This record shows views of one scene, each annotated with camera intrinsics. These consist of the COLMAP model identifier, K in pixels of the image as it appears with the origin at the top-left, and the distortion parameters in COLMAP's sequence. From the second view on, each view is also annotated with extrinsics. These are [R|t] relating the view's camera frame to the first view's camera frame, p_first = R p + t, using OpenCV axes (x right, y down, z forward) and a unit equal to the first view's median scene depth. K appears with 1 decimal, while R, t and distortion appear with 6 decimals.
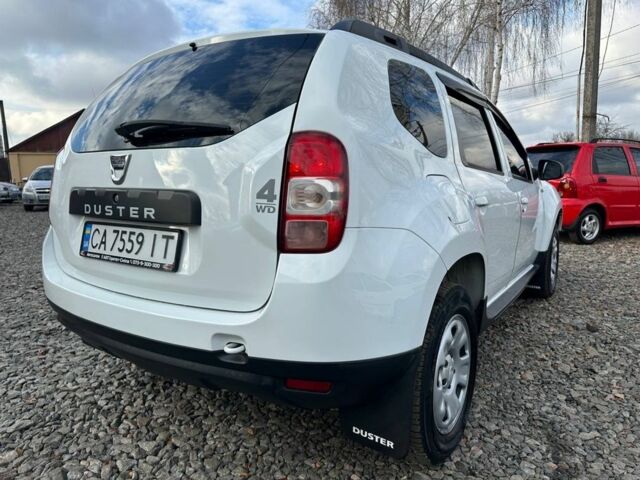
lens RADIAL K [[468.9, 0, 320.0], [0, 468.9, 240.0], [0, 0, 1]] dist [0.019752, 0.000060]
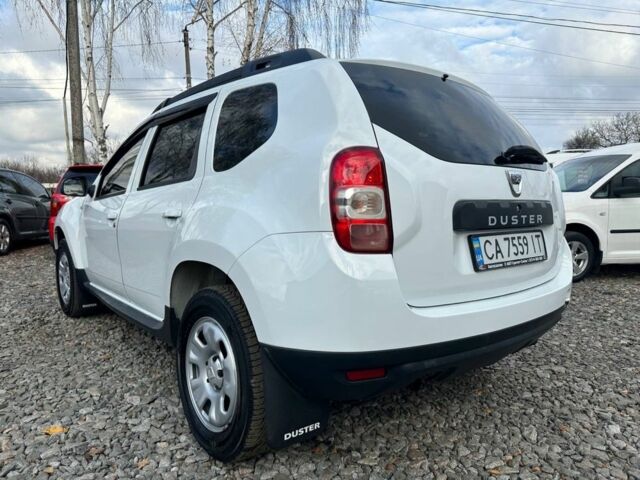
lens RADIAL K [[468.9, 0, 320.0], [0, 468.9, 240.0], [0, 0, 1]] dist [0.019752, 0.000060]
pose [[0.252145, -0.077271, 0.964599, -1.588836], [0.121188, 0.991481, 0.047746, -0.120204], [-0.960071, 0.104859, 0.259361, 1.117537]]
